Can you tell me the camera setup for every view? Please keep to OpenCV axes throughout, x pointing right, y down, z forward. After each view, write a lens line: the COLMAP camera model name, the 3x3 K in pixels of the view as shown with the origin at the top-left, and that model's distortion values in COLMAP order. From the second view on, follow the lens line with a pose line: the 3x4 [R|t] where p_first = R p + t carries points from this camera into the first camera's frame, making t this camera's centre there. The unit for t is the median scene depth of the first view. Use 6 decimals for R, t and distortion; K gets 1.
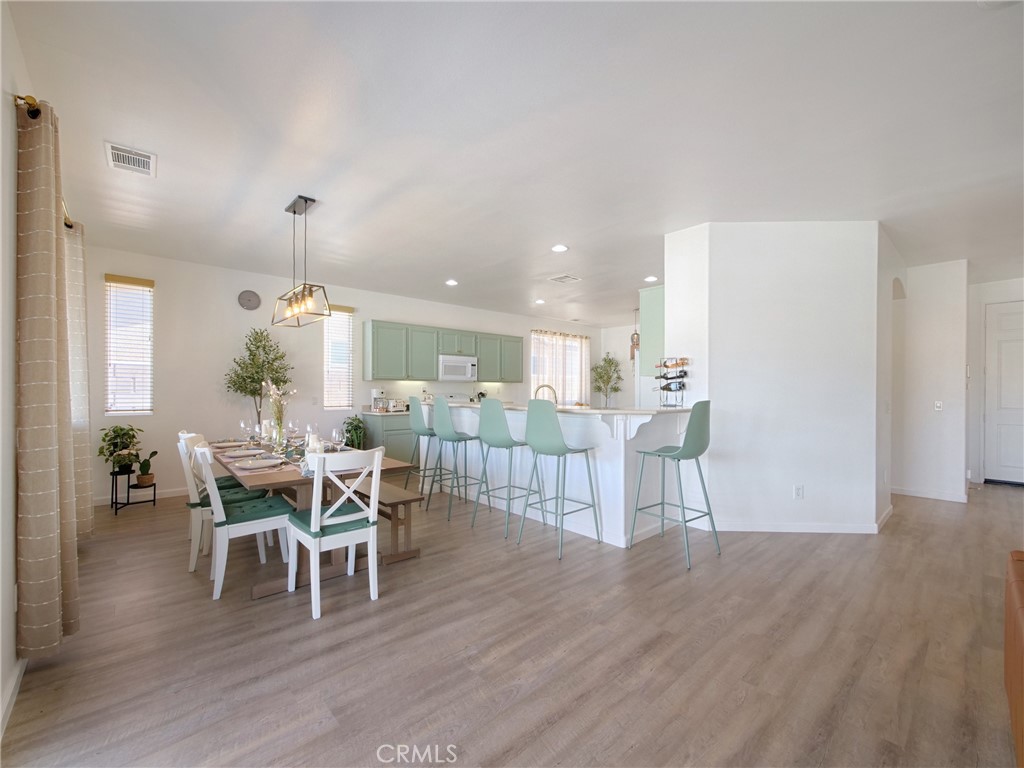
lens RADIAL K [[432.4, 0, 512.9], [0, 432.4, 390.1], [0, 0, 1]] dist [-0.005159, 0.000232]
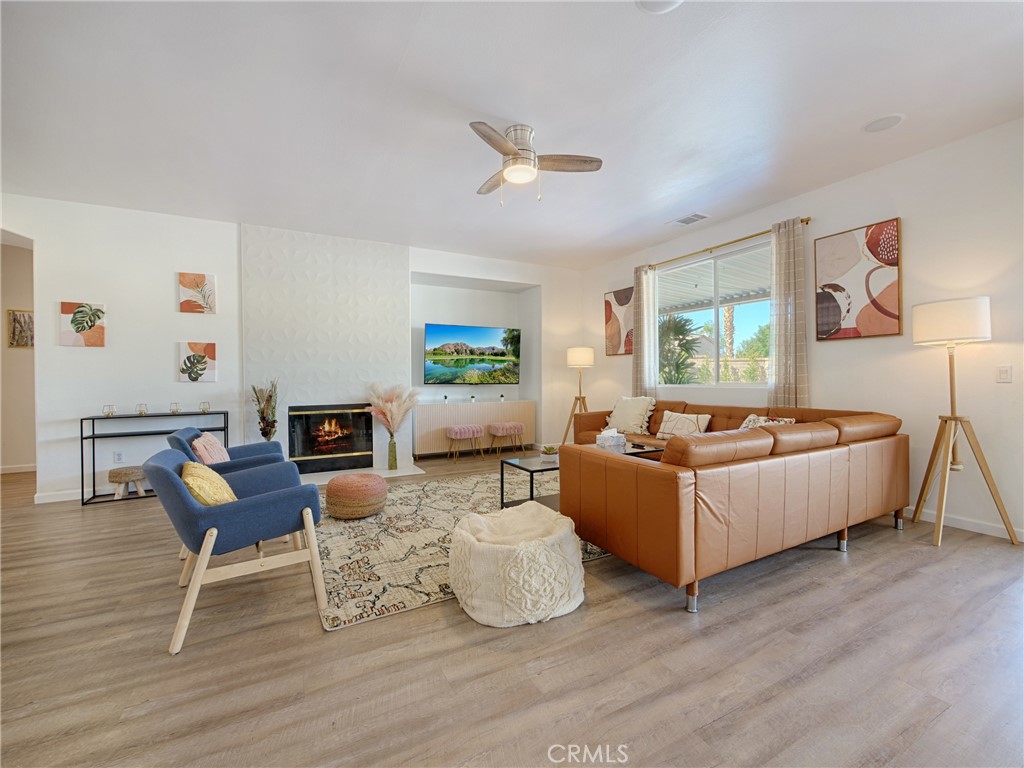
lens RADIAL K [[432.4, 0, 512.9], [0, 432.4, 390.1], [0, 0, 1]] dist [-0.005159, 0.000232]
pose [[-0.970750, -0.003174, 0.240070, 0.947162], [0.005558, 0.999348, 0.035685, 0.068505], [-0.240027, 0.035976, -0.970099, 1.634978]]
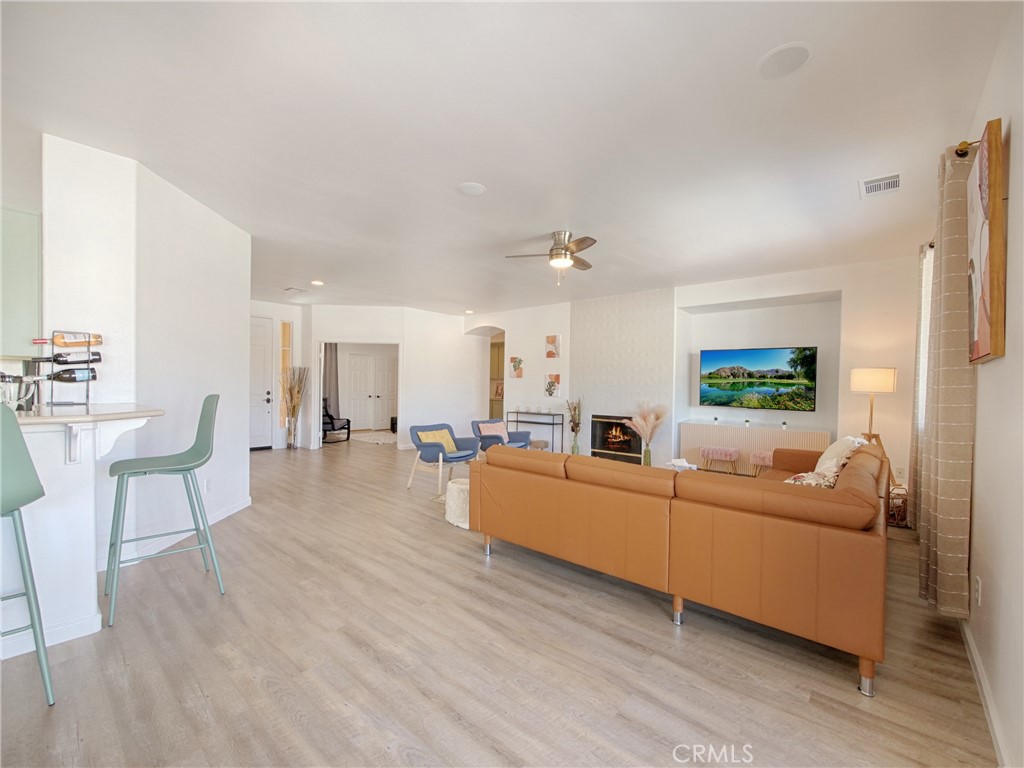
lens RADIAL K [[432.4, 0, 512.9], [0, 432.4, 390.1], [0, 0, 1]] dist [-0.005159, 0.000232]
pose [[-0.117807, -0.015097, 0.992922, -0.683482], [-0.012934, 0.999823, 0.013667, -0.005422], [-0.992952, -0.011232, -0.117981, 0.751795]]
